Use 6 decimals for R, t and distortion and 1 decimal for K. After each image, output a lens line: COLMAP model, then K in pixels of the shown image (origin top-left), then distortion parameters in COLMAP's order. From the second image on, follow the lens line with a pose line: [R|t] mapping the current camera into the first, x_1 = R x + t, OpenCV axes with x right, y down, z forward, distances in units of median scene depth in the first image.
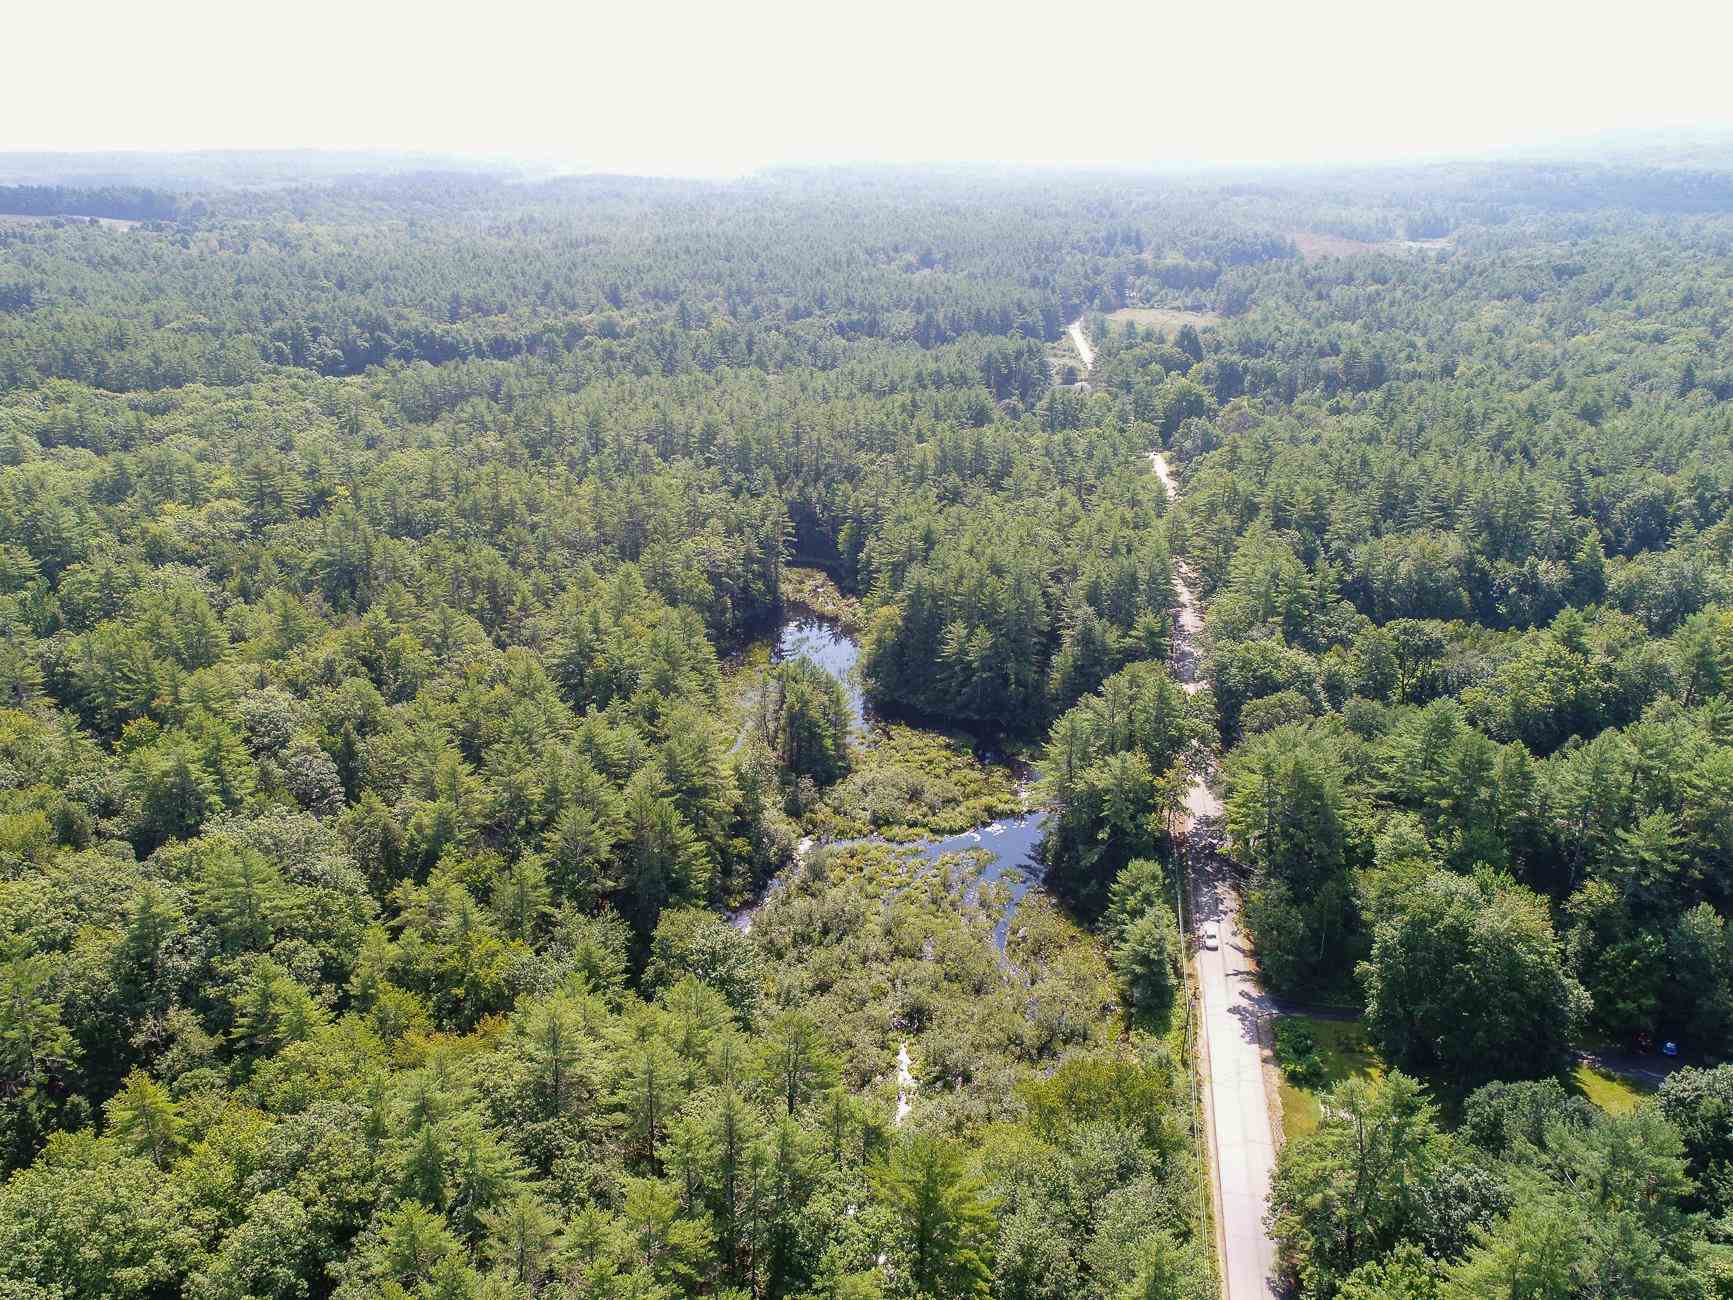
lens RADIAL K [[1208.9, 0, 866.5], [0, 1208.9, 650.0], [0, 0, 1]] dist [0.003585, -0.107351]
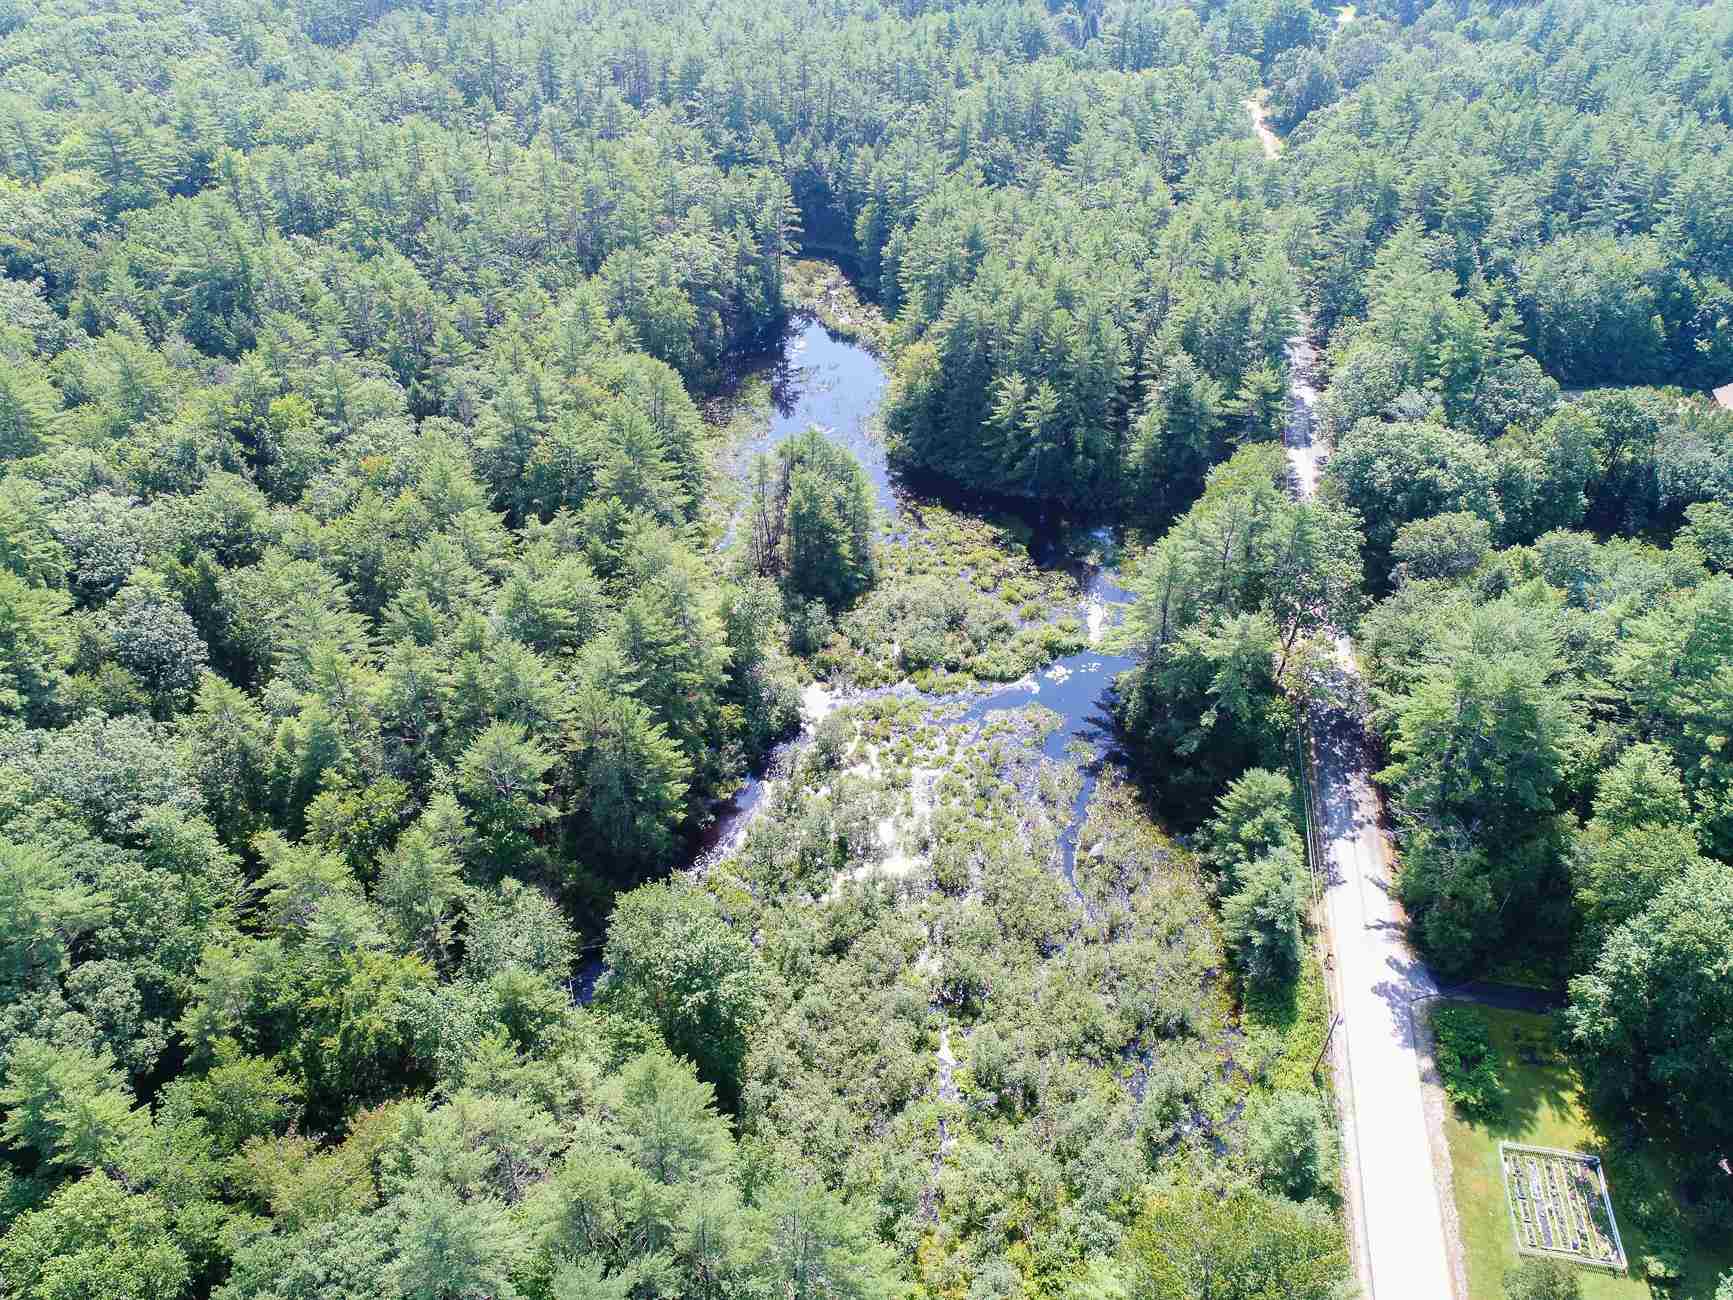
lens RADIAL K [[1267.7, 0, 866.5], [0, 1267.7, 650.0], [0, 0, 1]] dist [-0.002145, -0.023944]
pose [[0.999896, 0.012559, -0.007038, -0.010580], [-0.010123, 0.960944, 0.276558, -0.081117], [0.010237, -0.276458, 0.960972, 0.186617]]
